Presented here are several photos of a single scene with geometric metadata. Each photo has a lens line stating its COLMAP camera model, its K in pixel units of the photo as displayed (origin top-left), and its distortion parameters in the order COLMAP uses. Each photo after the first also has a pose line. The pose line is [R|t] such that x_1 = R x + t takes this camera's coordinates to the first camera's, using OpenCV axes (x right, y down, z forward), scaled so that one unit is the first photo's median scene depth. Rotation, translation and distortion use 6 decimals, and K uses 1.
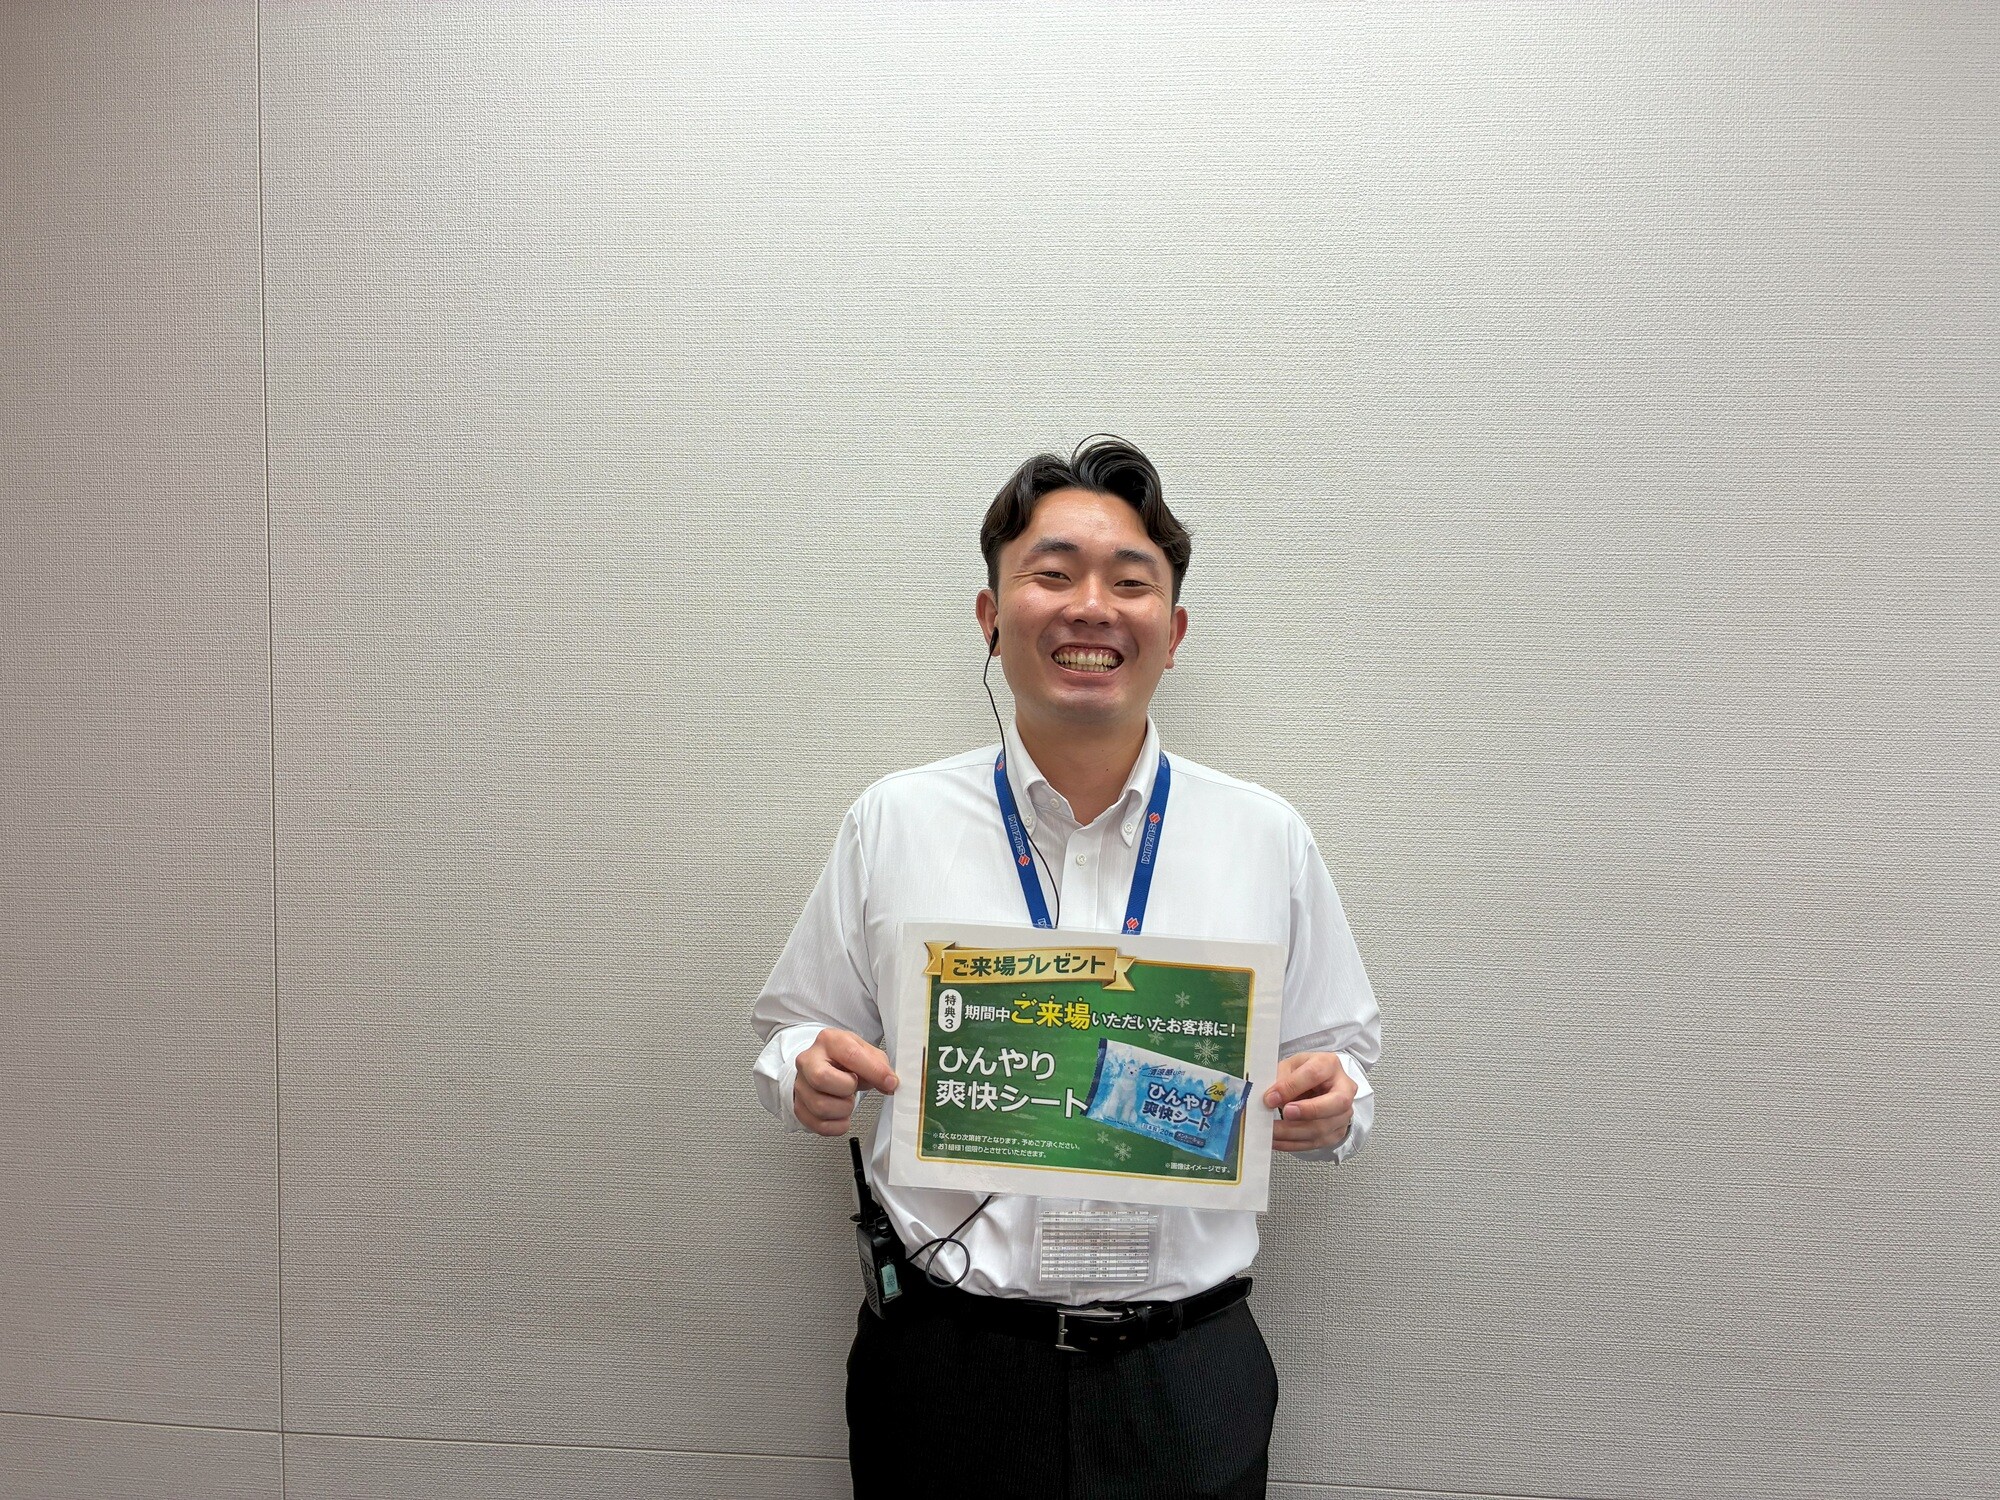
lens RADIAL K [[1724.2, 0, 1000.3], [0, 1724.2, 871.0], [0, 0, 1]] dist [0.006901, -0.017807]
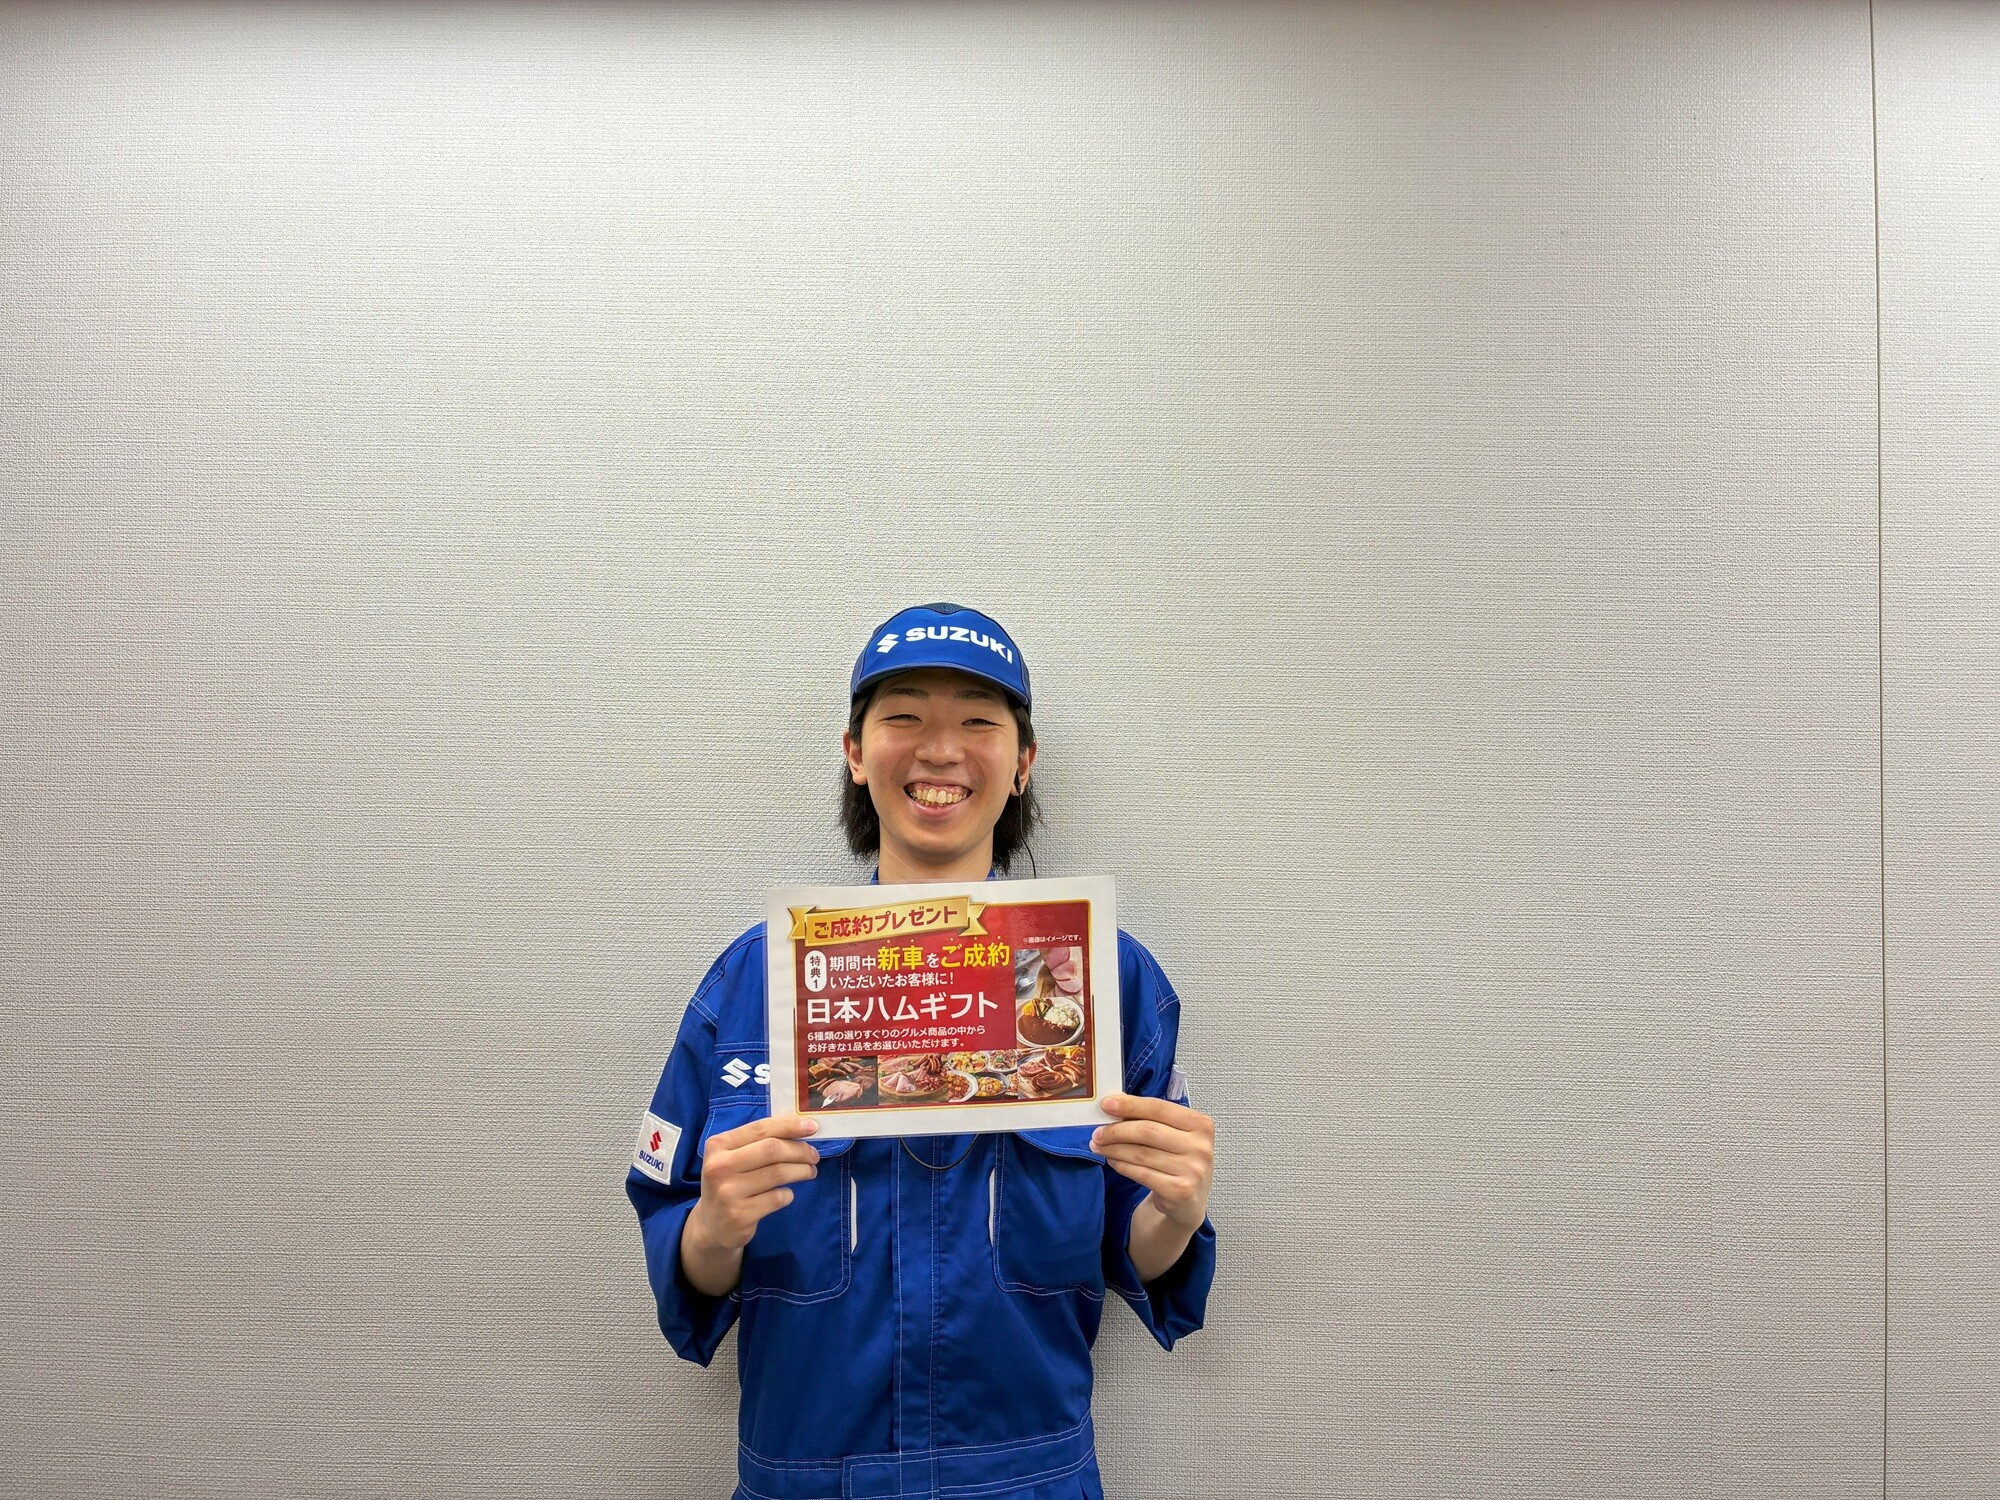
lens RADIAL K [[1728.2, 0, 1027.1], [0, 1728.2, 829.2], [0, 0, 1]] dist [0.008649, -0.012133]
pose [[0.996795, -0.003146, 0.079931, 0.229587], [0.012073, 0.993697, -0.111452, 0.006600], [-0.079077, 0.112059, 0.990550, -0.020233]]
